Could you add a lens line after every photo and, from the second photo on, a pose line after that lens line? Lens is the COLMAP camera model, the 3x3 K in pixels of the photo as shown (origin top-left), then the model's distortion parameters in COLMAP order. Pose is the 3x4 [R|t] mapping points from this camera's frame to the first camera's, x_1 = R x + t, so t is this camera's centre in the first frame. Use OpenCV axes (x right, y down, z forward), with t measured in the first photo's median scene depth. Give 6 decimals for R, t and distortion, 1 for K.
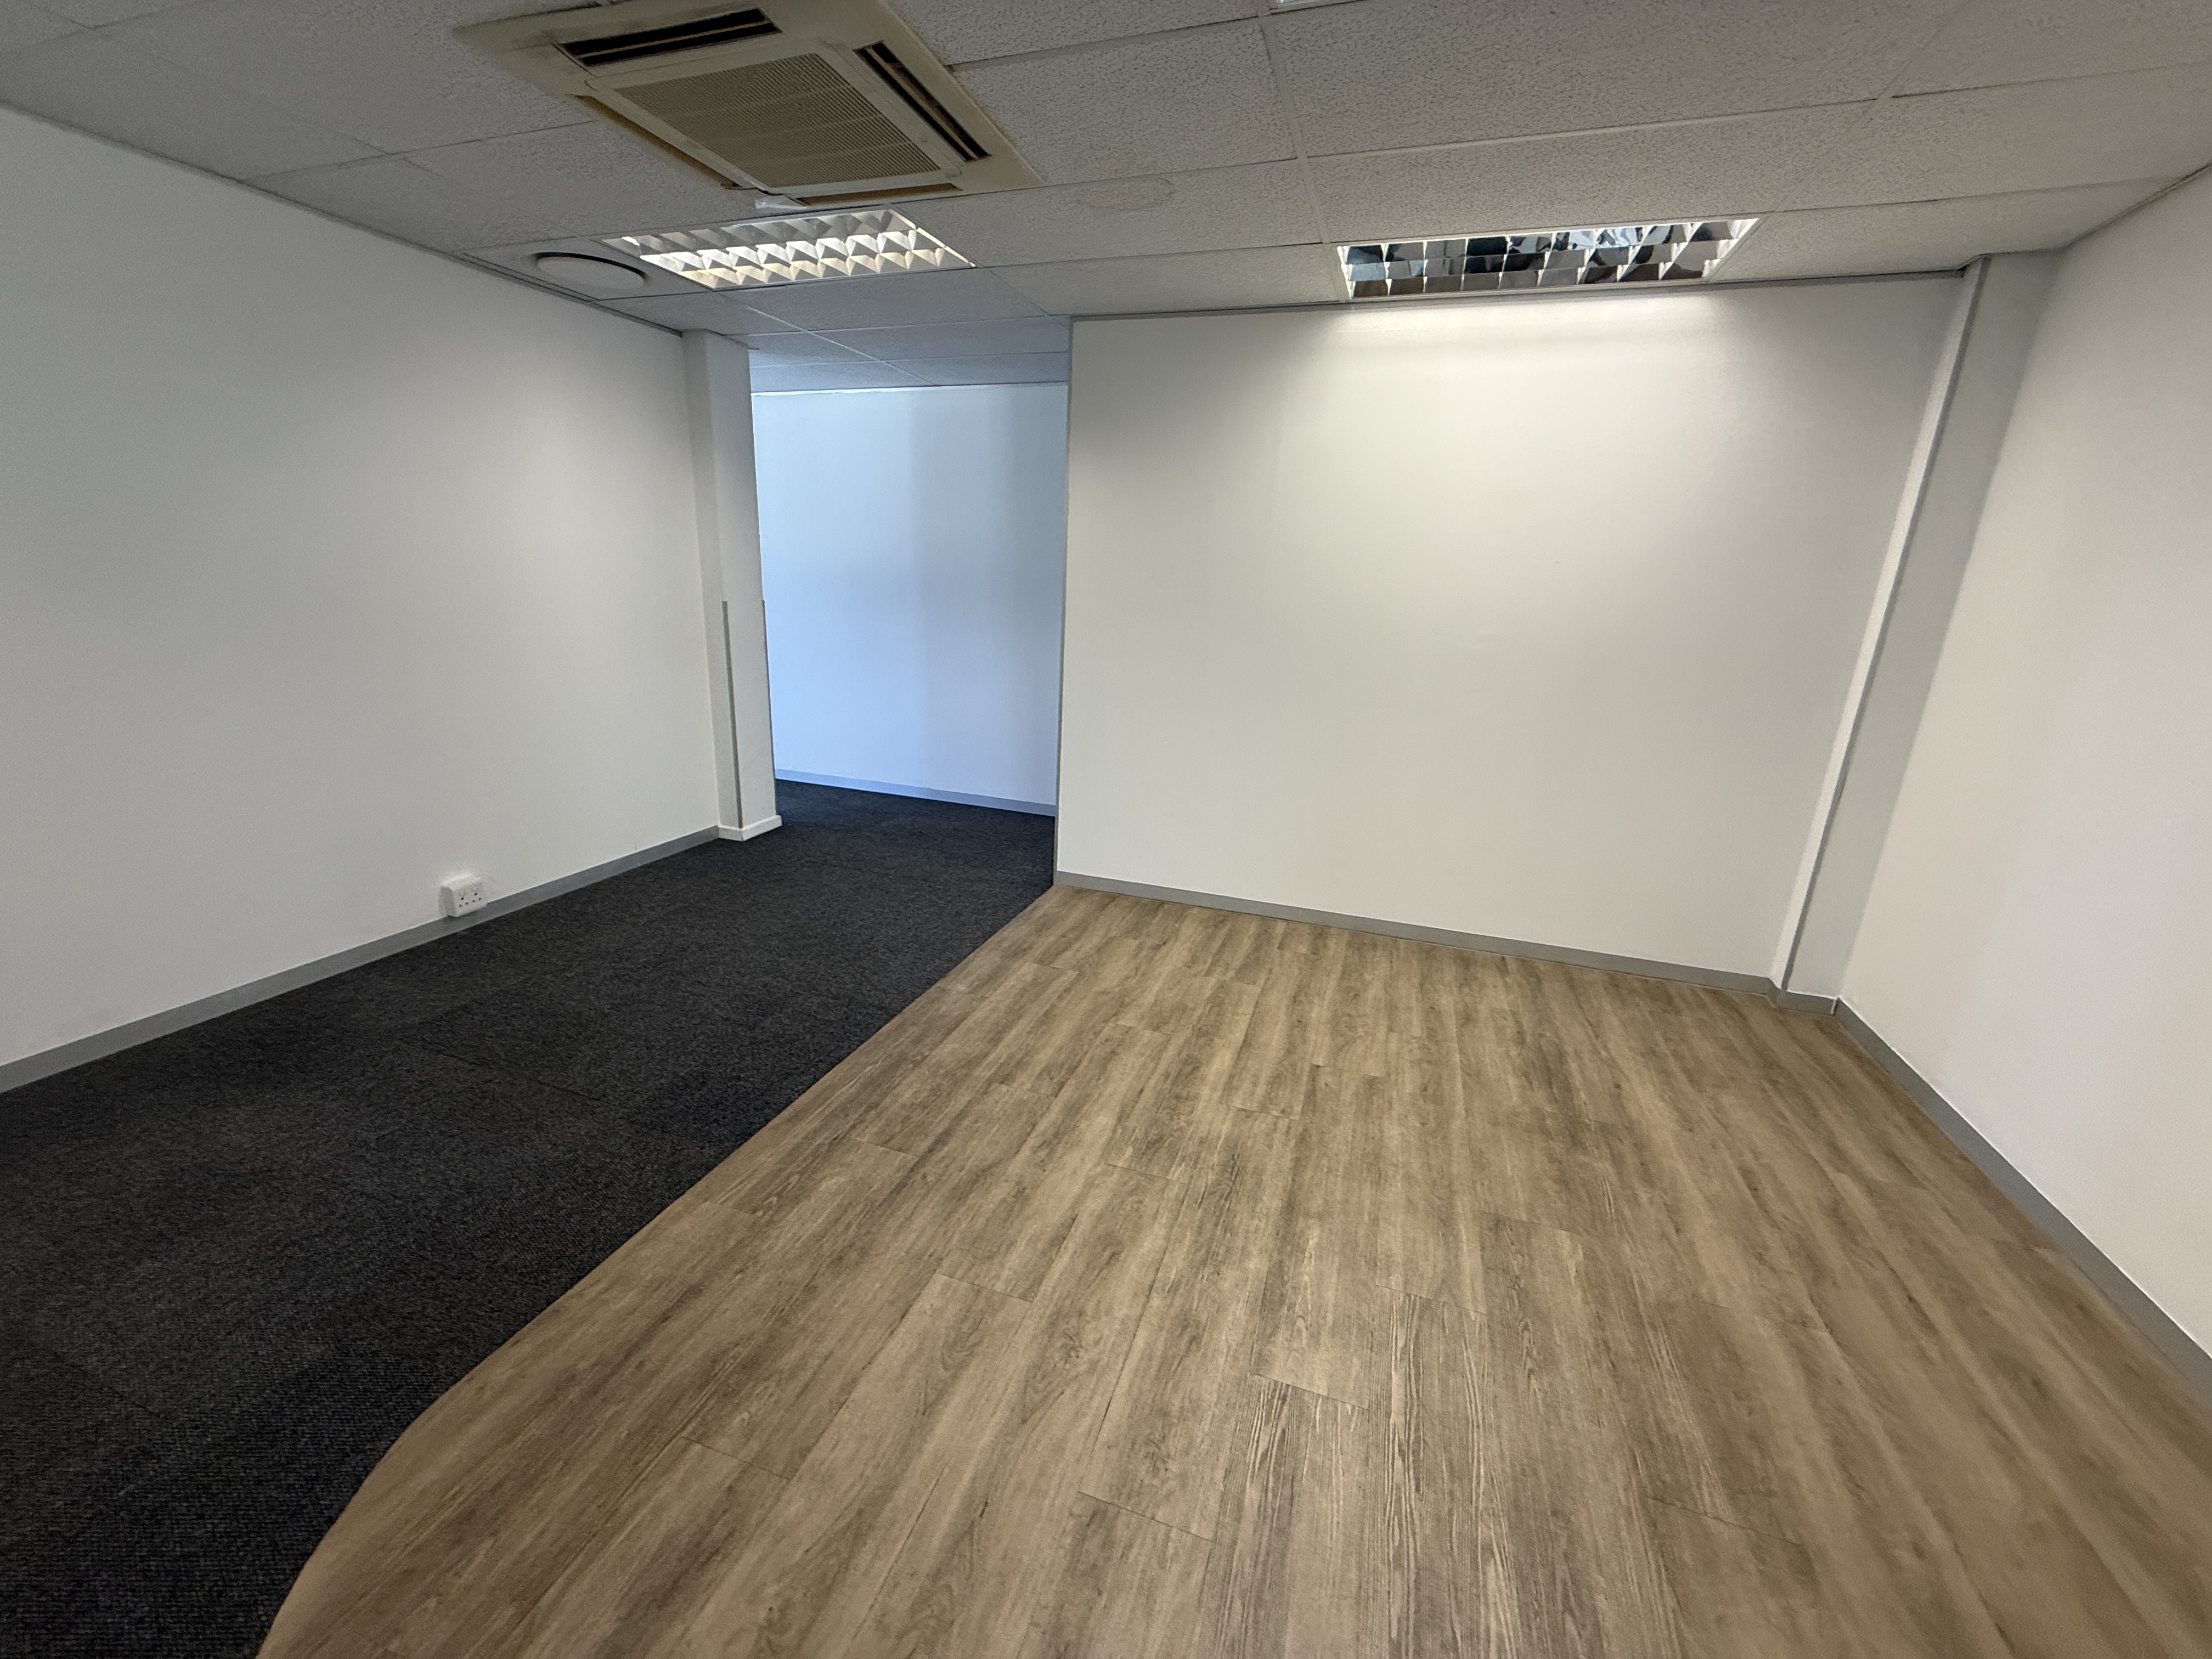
lens RADIAL K [[883.1, 0, 1101.2], [0, 883.1, 829.0], [0, 0, 1]] dist [0.000276, 0.000055]
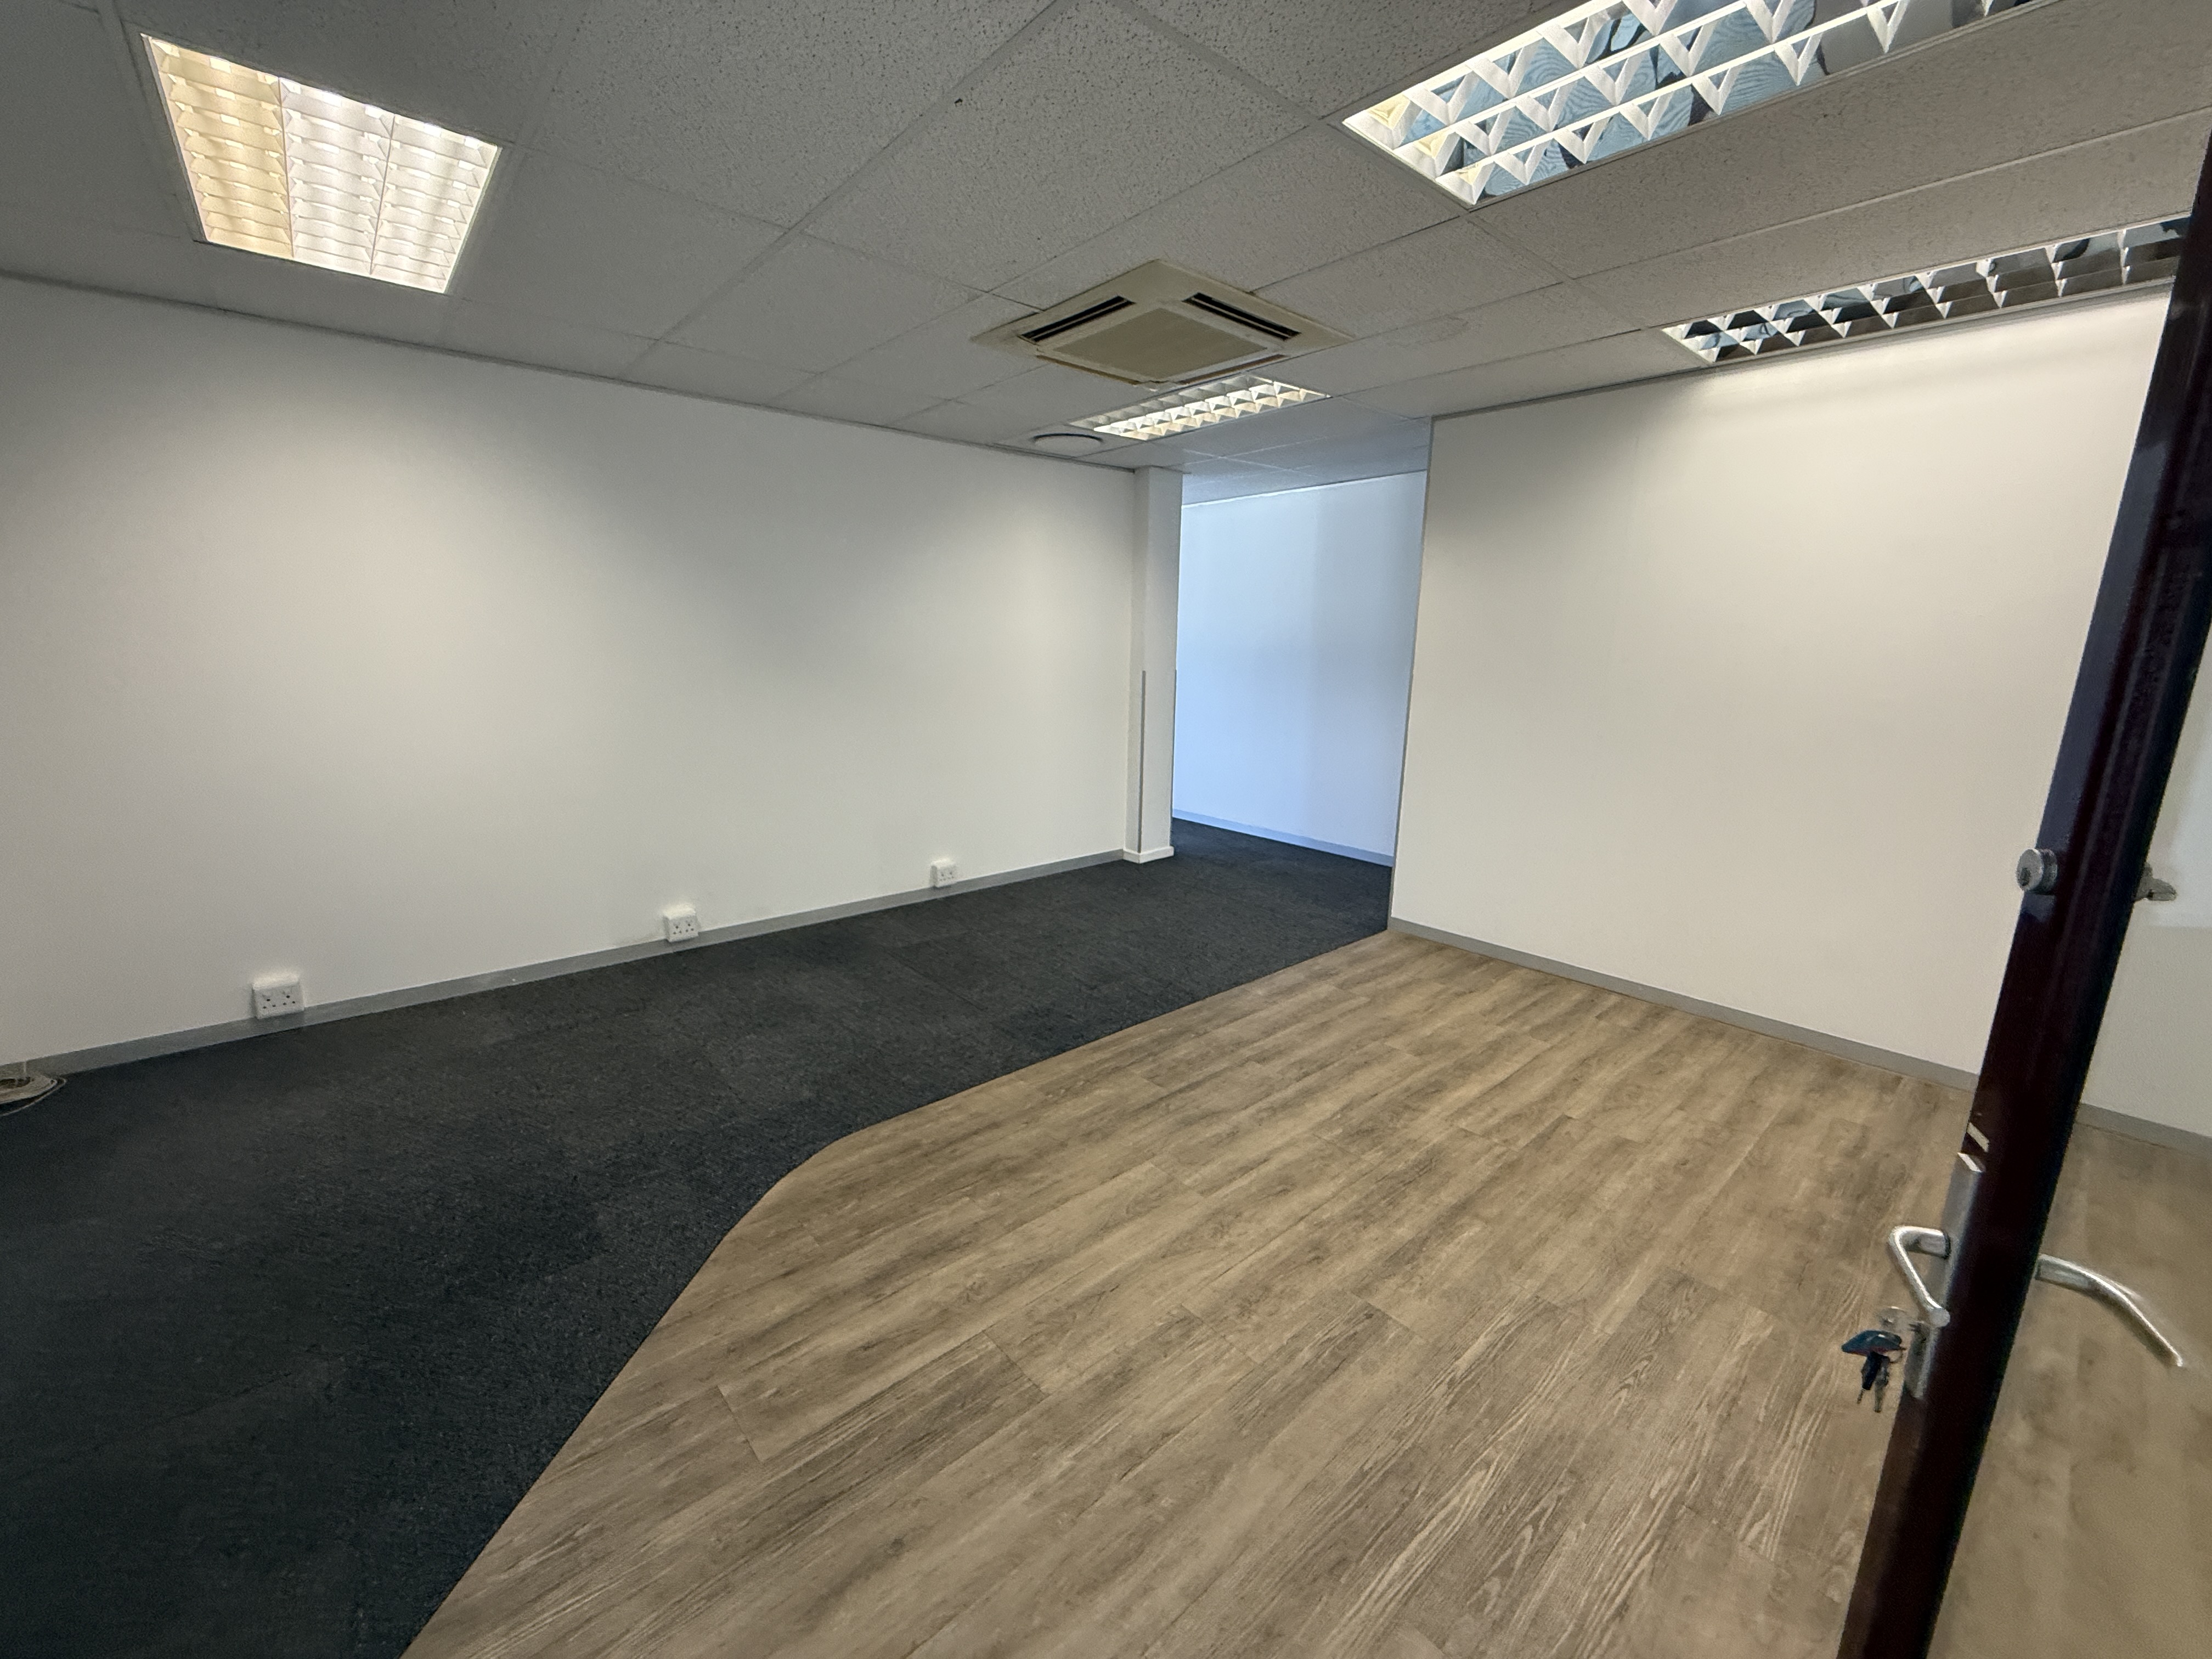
lens RADIAL K [[883.1, 0, 1101.7], [0, 883.1, 830.4], [0, 0, 1]] dist [0.000276, 0.000055]
pose [[0.867344, 0.078233, -0.491523, 0.276294], [-0.114804, 0.992385, -0.044631, 0.053873], [0.484288, 0.095140, 0.869720, -0.184178]]
